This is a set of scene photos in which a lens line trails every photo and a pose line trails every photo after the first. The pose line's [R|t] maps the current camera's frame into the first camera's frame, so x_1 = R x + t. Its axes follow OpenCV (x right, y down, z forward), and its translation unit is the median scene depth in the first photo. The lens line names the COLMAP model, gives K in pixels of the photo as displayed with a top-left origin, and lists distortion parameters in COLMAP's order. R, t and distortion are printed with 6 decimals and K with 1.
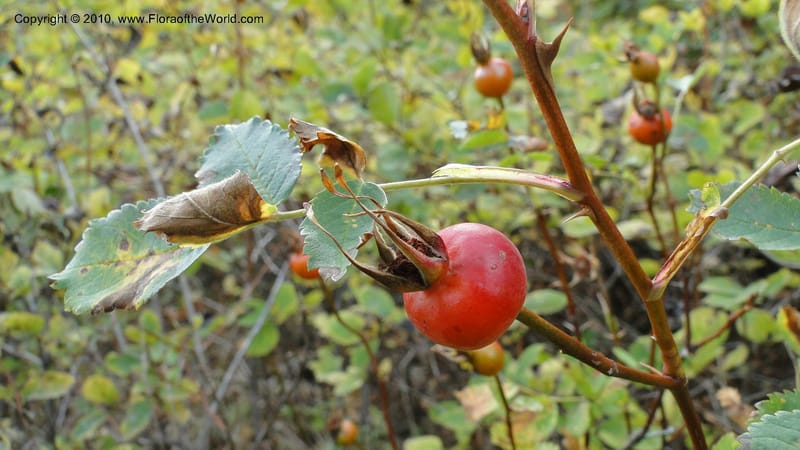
lens RADIAL K [[692.0, 0, 400.7], [0, 692.0, 222.1], [0, 0, 1]] dist [0.011092, -0.044699]
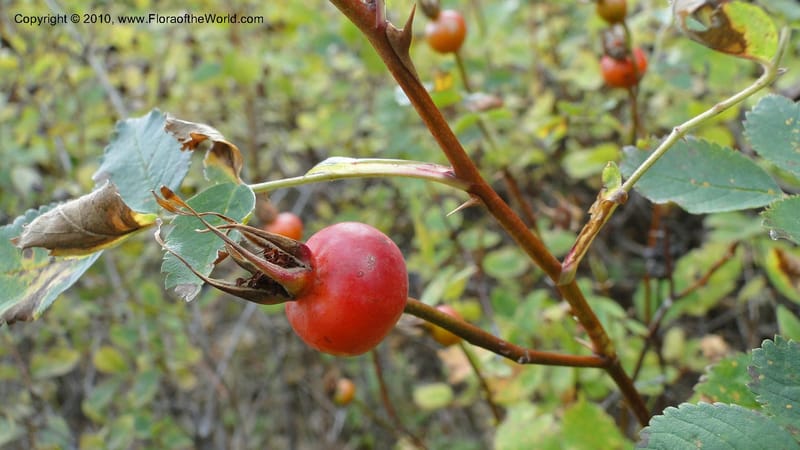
lens RADIAL K [[692.0, 0, 398.3], [0, 692.0, 231.3], [0, 0, 1]] dist [0.011092, -0.044699]
pose [[0.996836, -0.055599, -0.056800, 0.208174], [0.061014, 0.993261, 0.098540, -0.071172], [0.050939, -0.101694, 0.993511, 0.057927]]
